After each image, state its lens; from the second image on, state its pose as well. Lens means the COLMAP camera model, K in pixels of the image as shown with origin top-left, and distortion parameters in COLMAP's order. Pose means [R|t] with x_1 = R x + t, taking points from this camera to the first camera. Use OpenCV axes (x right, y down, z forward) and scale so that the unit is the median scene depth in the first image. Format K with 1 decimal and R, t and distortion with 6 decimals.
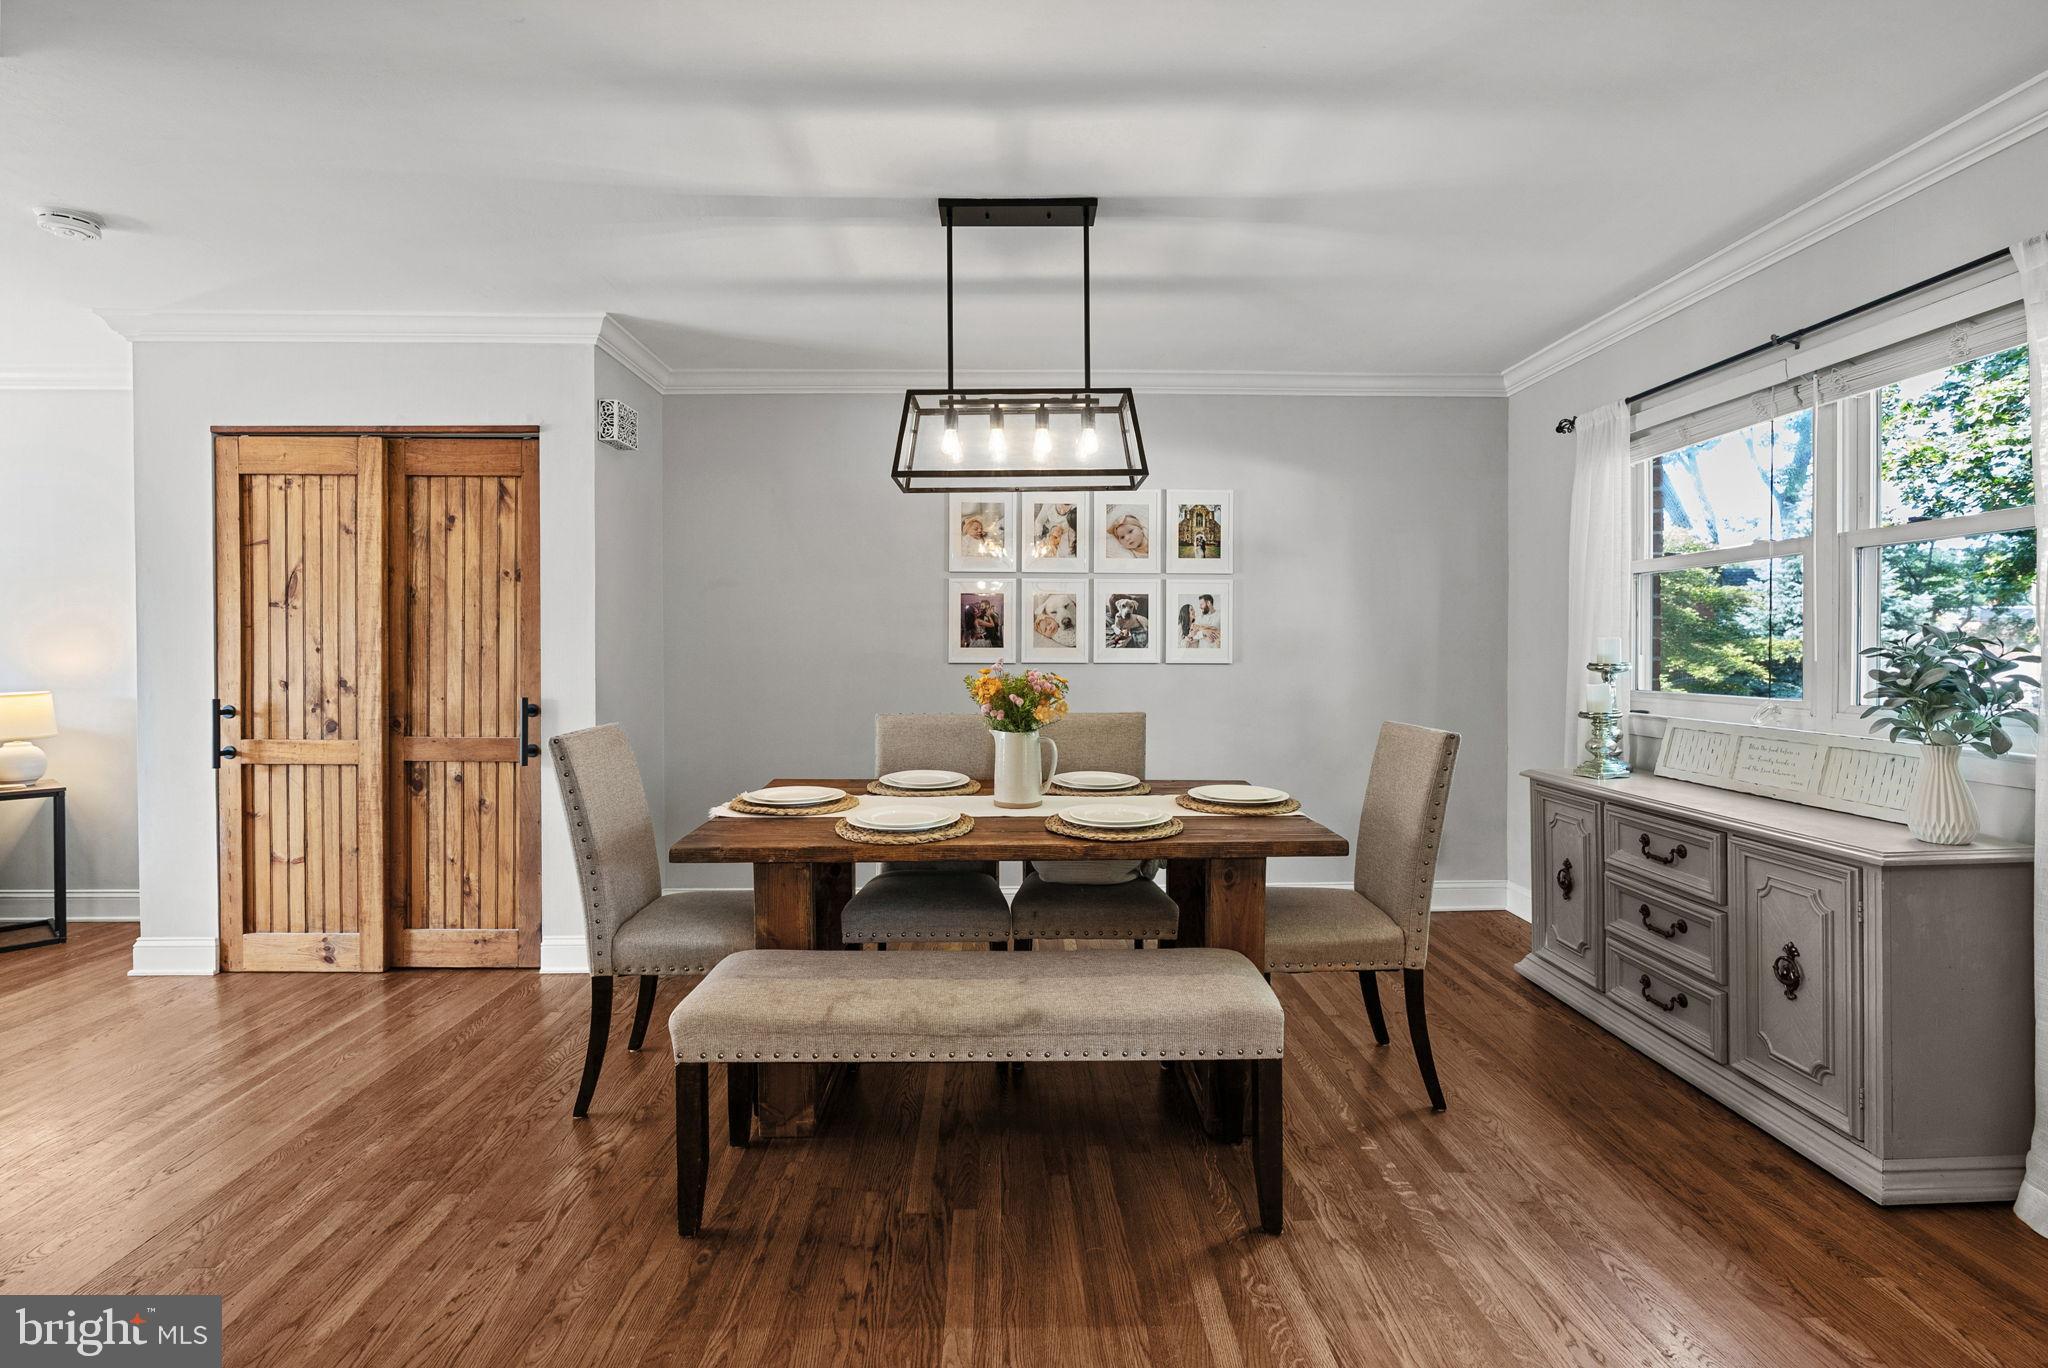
lens RADIAL K [[937.8, 0, 1024.2], [0, 937.8, 660.0], [0, 0, 1]] dist [-0.013038, 0.004888]
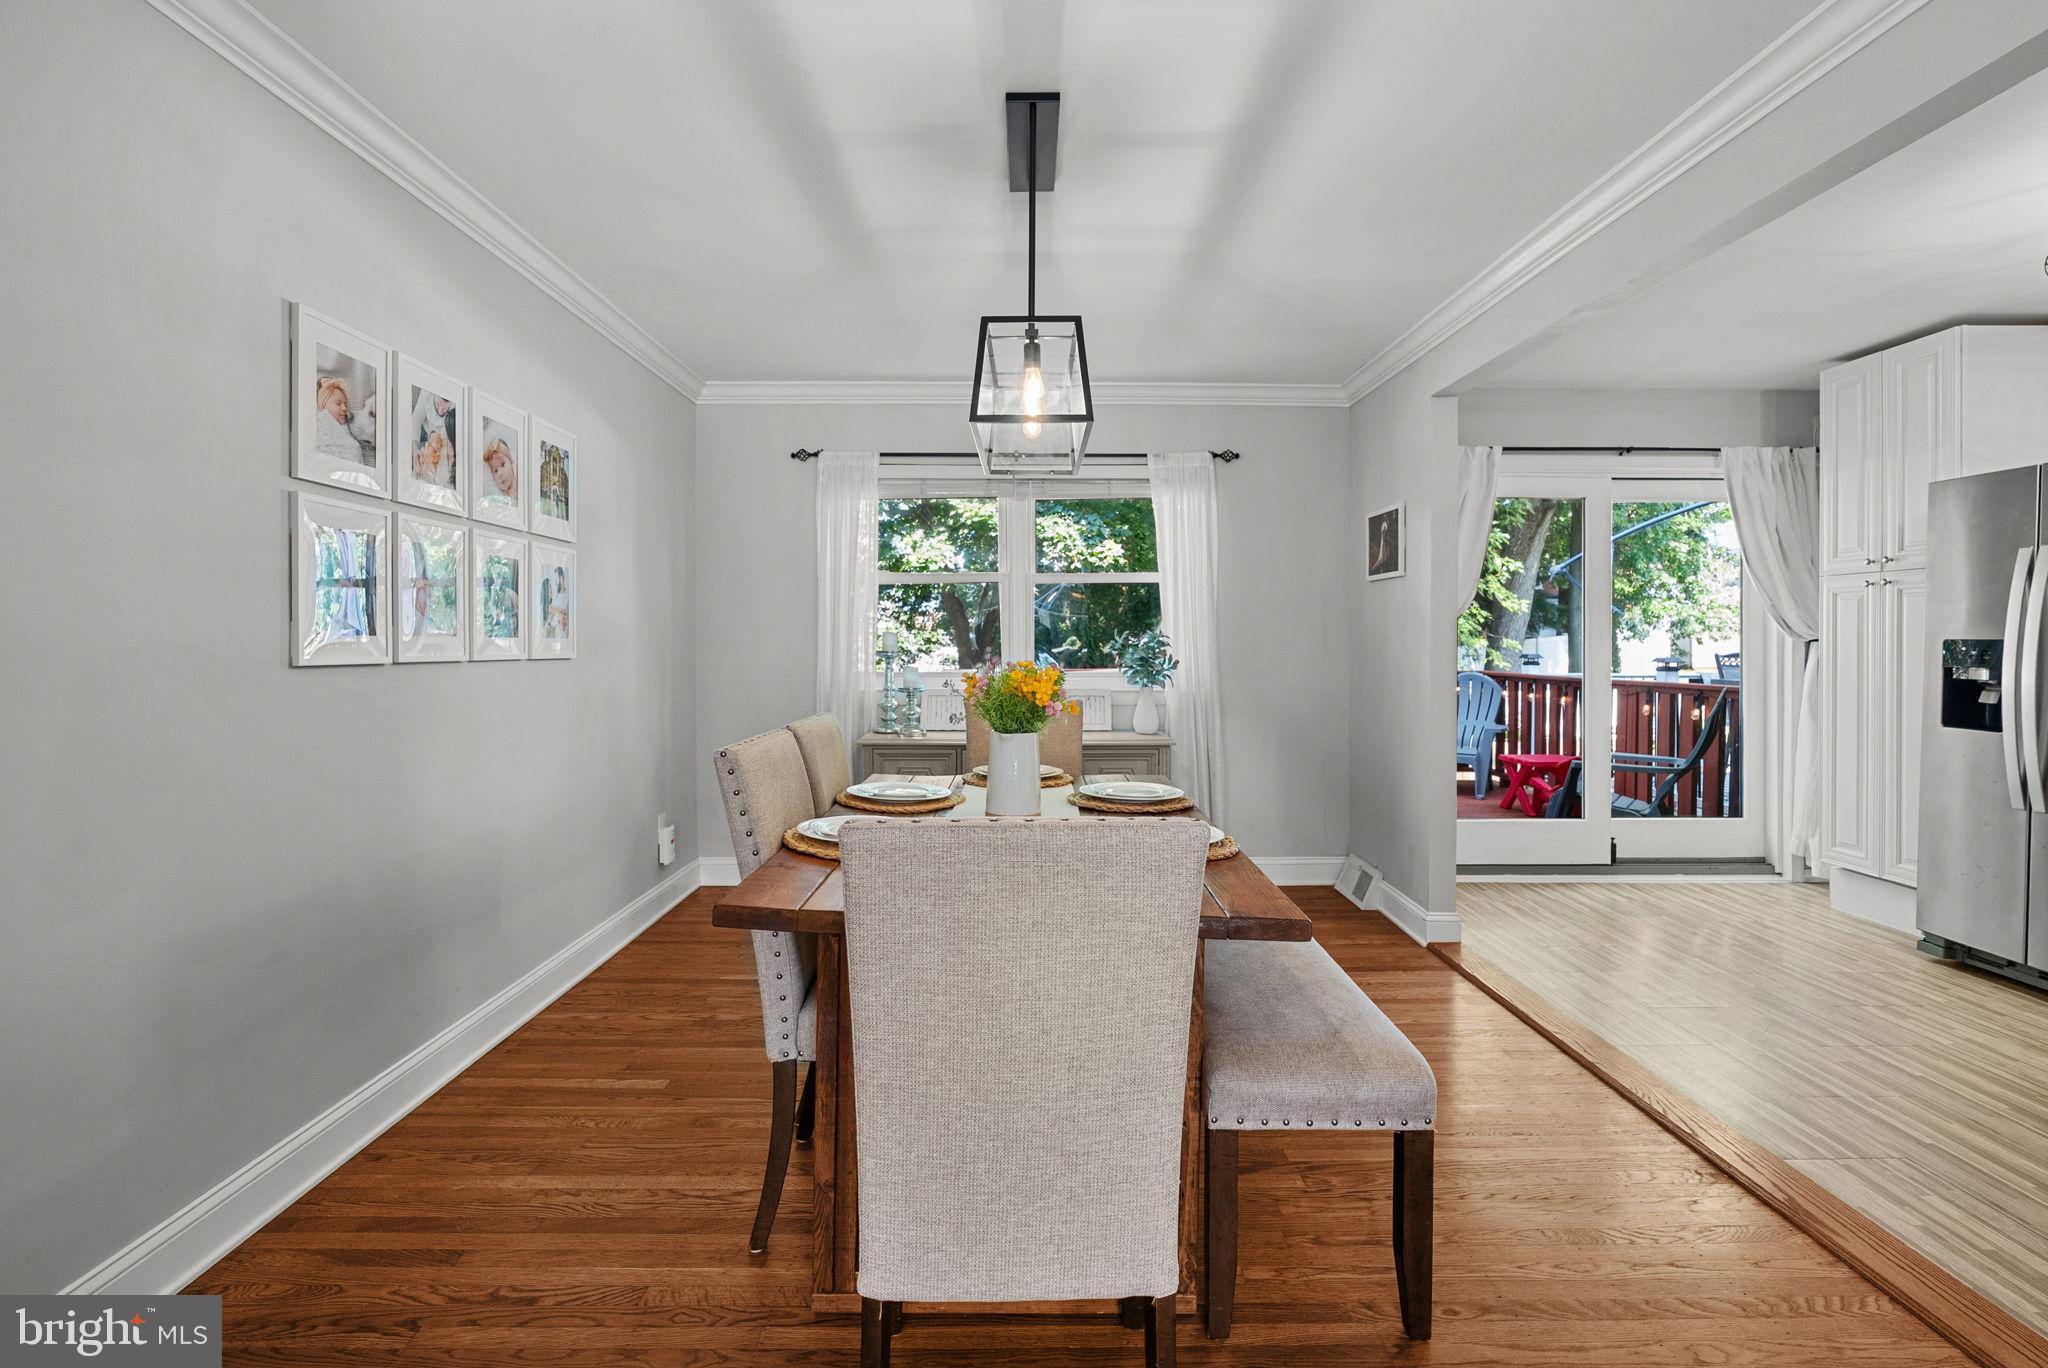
lens RADIAL K [[937.8, 0, 1034.7], [0, 937.8, 651.0], [0, 0, 1]] dist [-0.013038, 0.004888]
pose [[0.010115, -0.010400, 0.999895, -0.887832], [0.010209, 0.999895, 0.010297, -0.010167], [-0.999897, 0.010104, 0.010220, 0.987611]]
